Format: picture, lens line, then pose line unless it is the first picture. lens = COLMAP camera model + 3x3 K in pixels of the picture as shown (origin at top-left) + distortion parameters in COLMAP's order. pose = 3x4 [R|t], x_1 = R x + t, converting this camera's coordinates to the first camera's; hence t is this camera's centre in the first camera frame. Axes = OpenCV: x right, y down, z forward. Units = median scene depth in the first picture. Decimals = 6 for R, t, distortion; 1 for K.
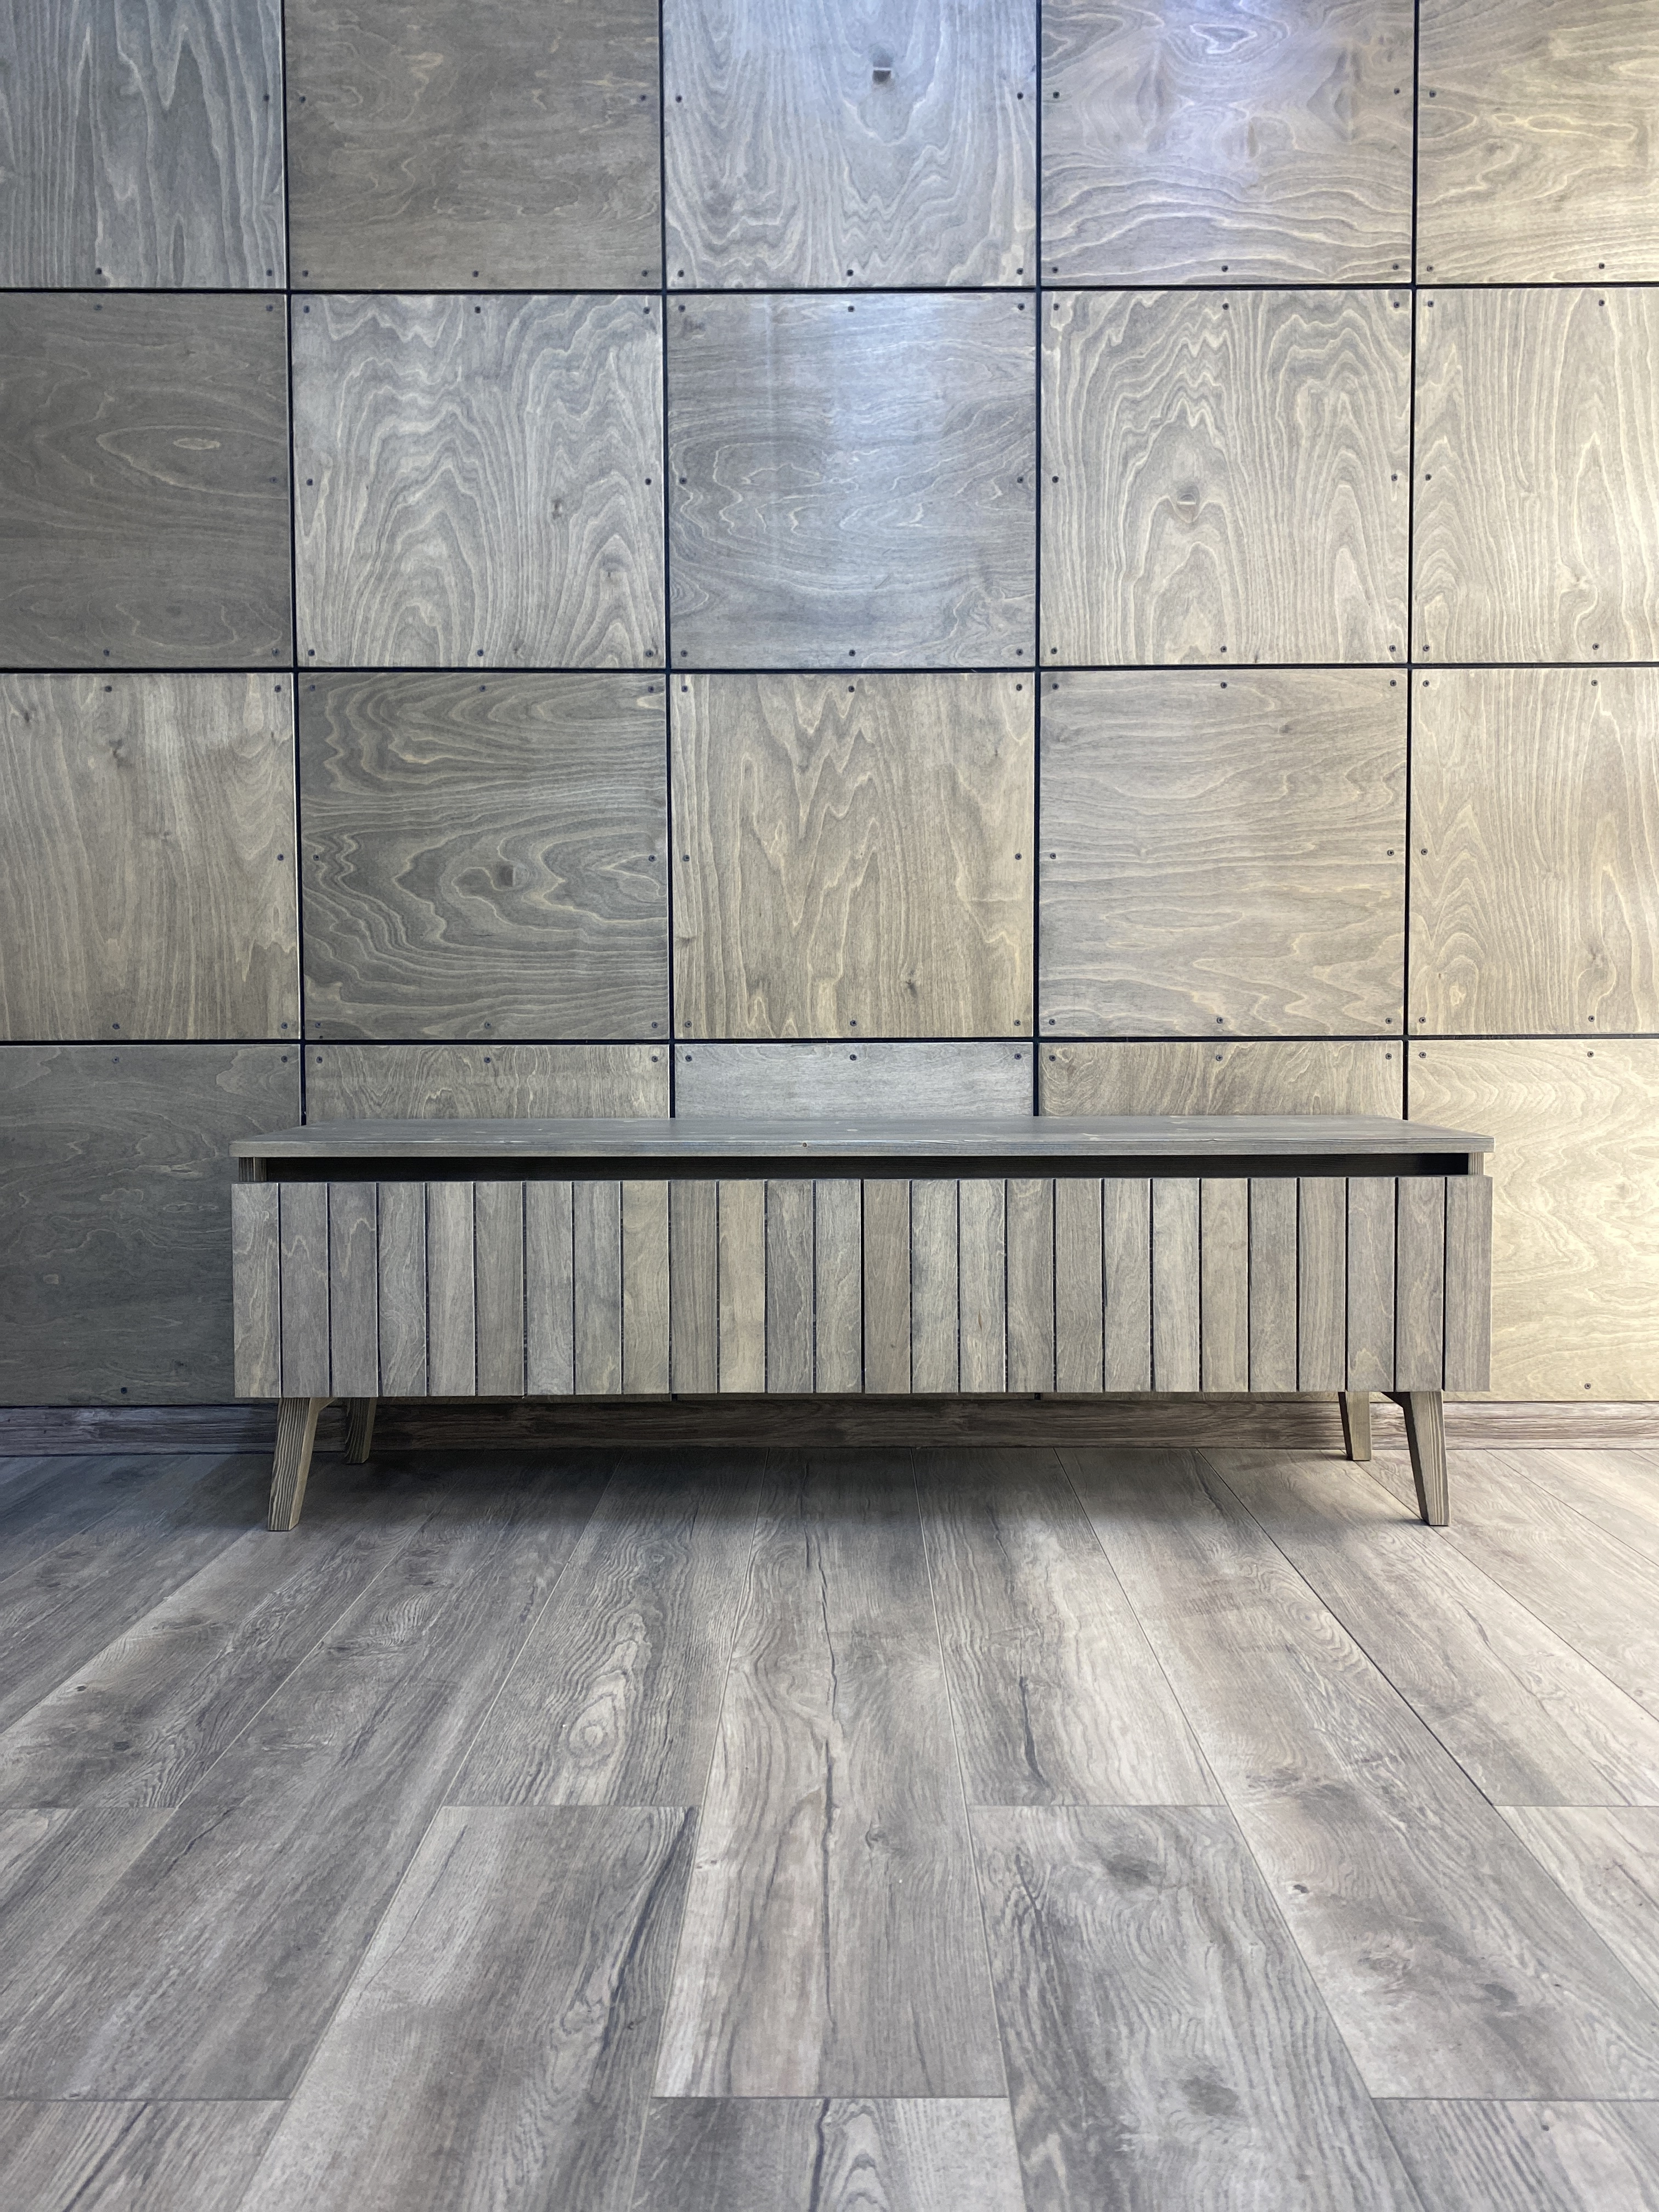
lens RADIAL K [[1692.8, 0, 832.4], [0, 1692.8, 1081.6], [0, 0, 1]] dist [0.012607, -0.012506]
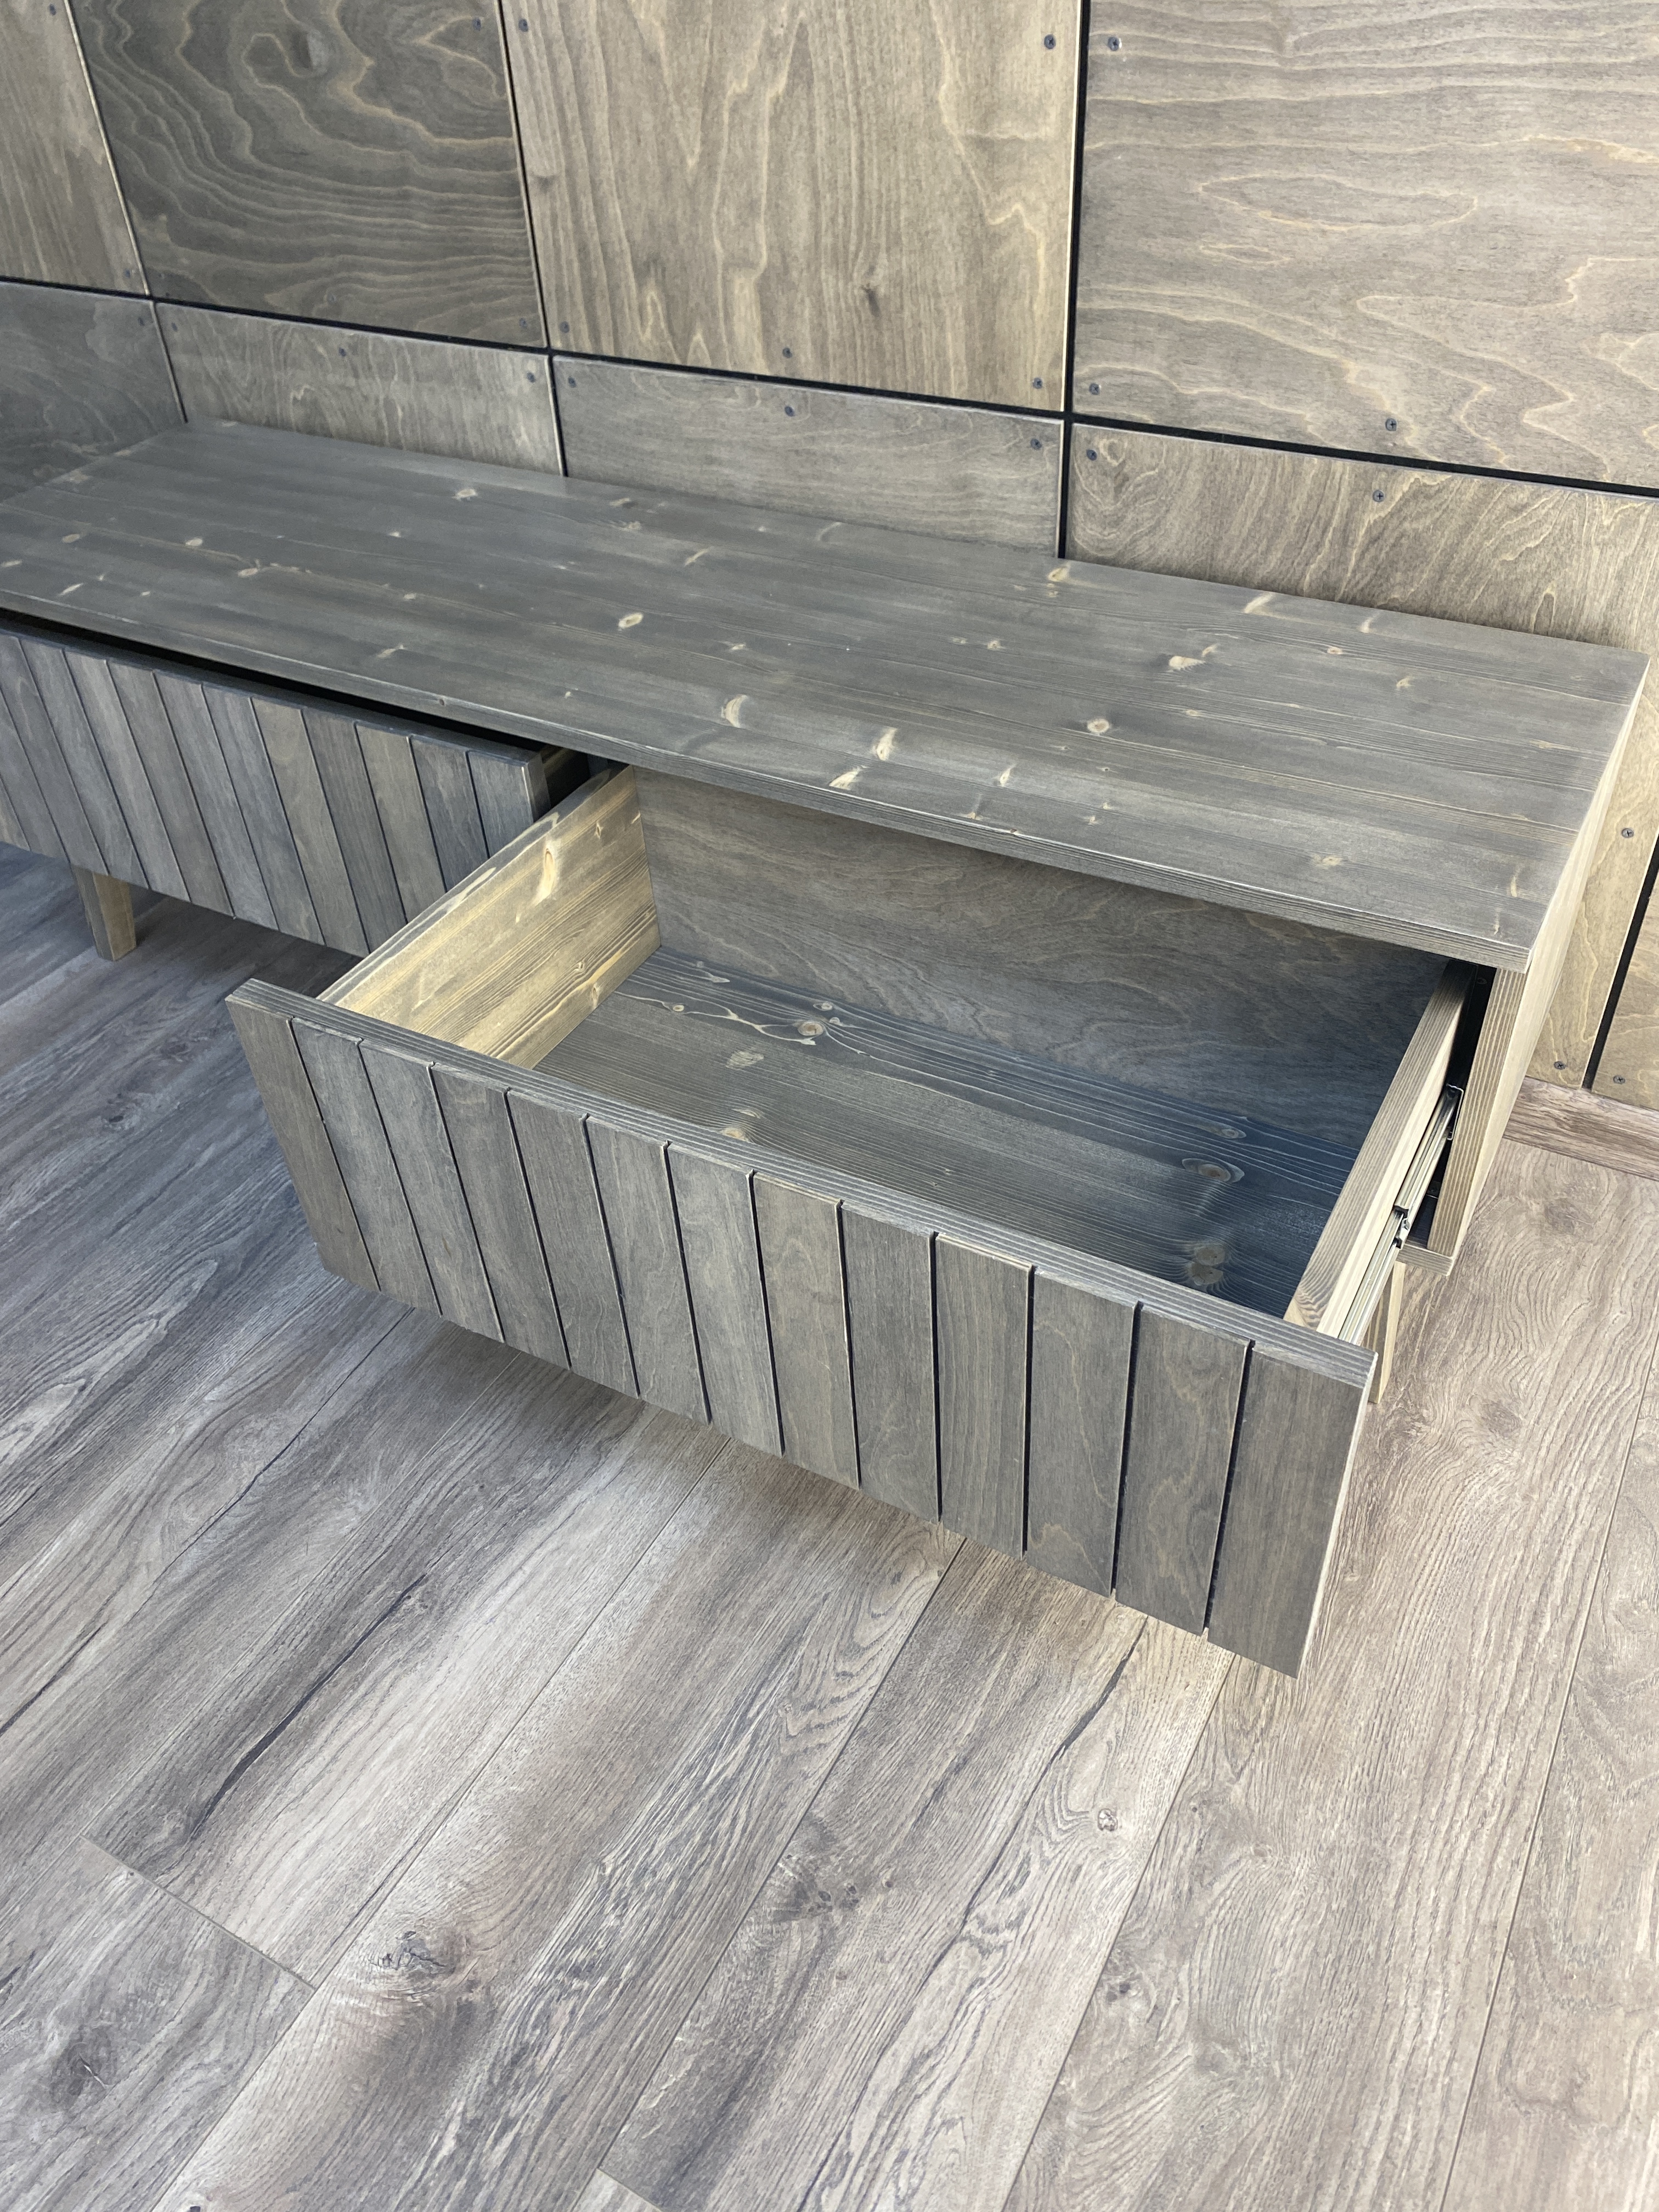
lens RADIAL K [[1692.8, 0, 831.8], [0, 1692.8, 1105.9], [0, 0, 1]] dist [0.012607, -0.012506]
pose [[0.874453, 0.282895, -0.394084, 0.346294], [0.022714, 0.787593, 0.615777, -0.198094], [0.484578, -0.547419, 0.682288, 0.444137]]
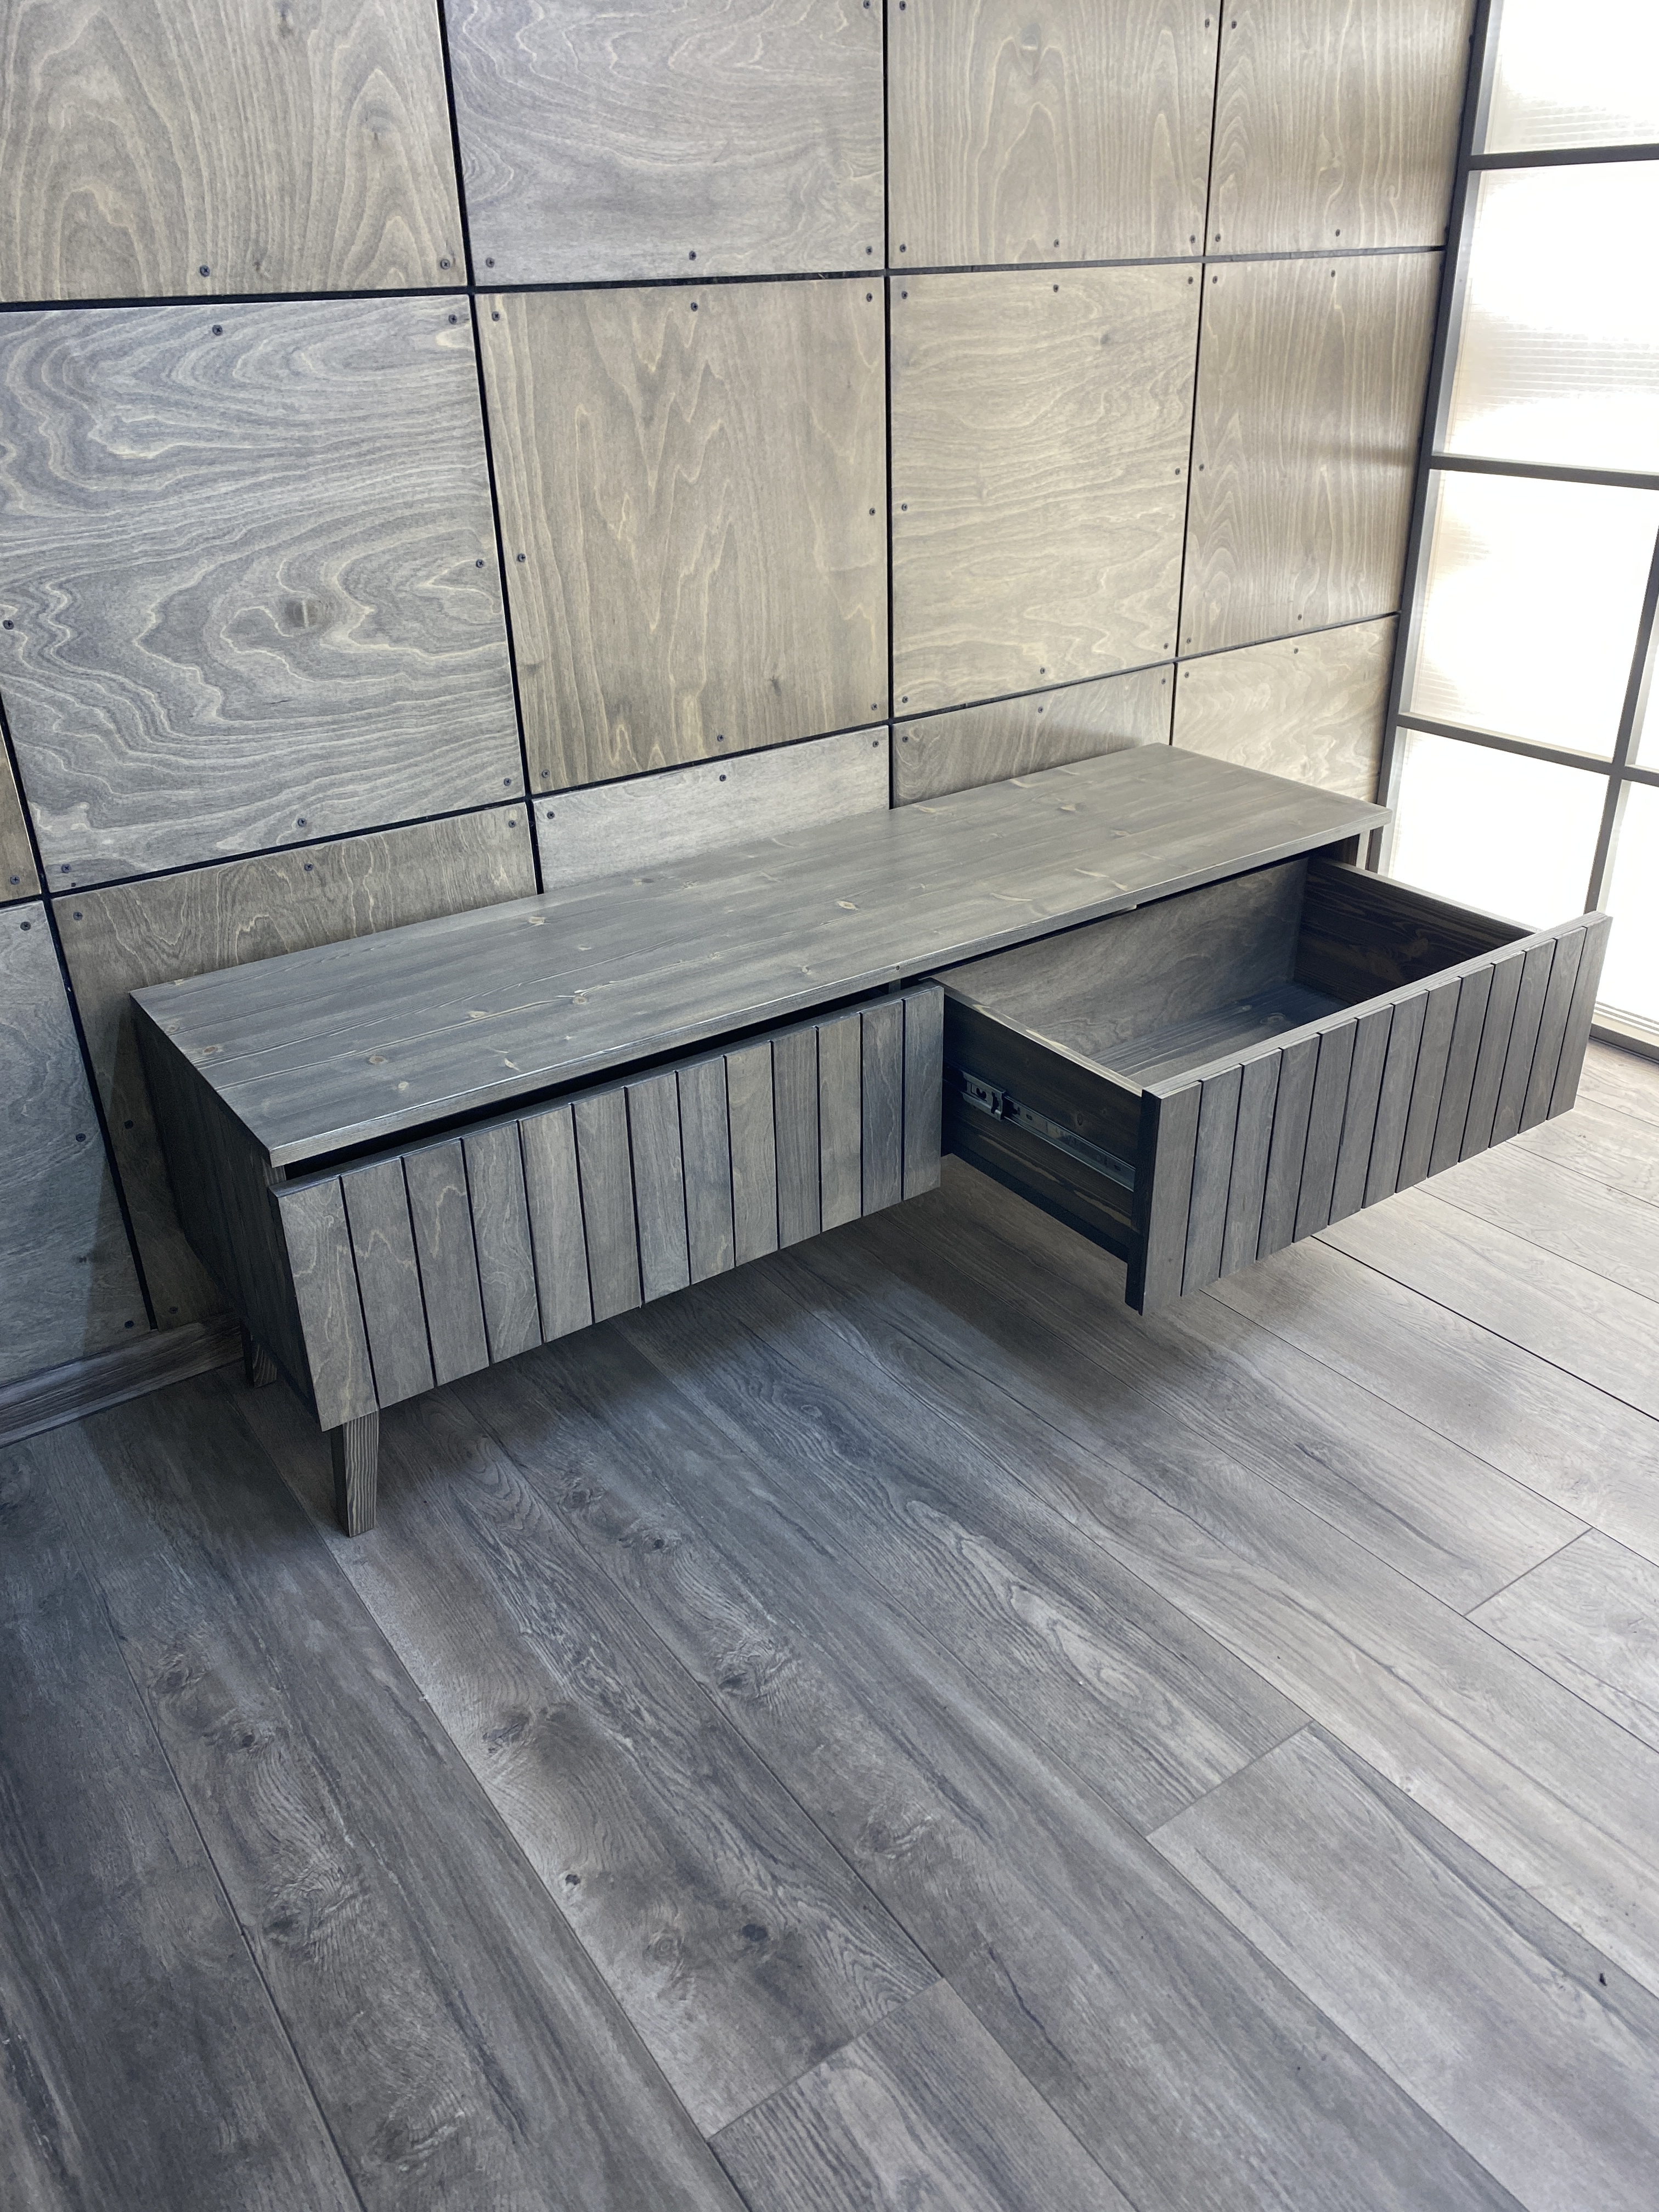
lens RADIAL K [[1692.8, 0, 837.6], [0, 1692.8, 1098.9], [0, 0, 1]] dist [0.012607, -0.012506]
pose [[0.812034, -0.278234, 0.513017, -0.431675], [0.040914, 0.904018, 0.425532, -0.232264], [-0.582174, -0.324557, 0.745477, 0.269153]]
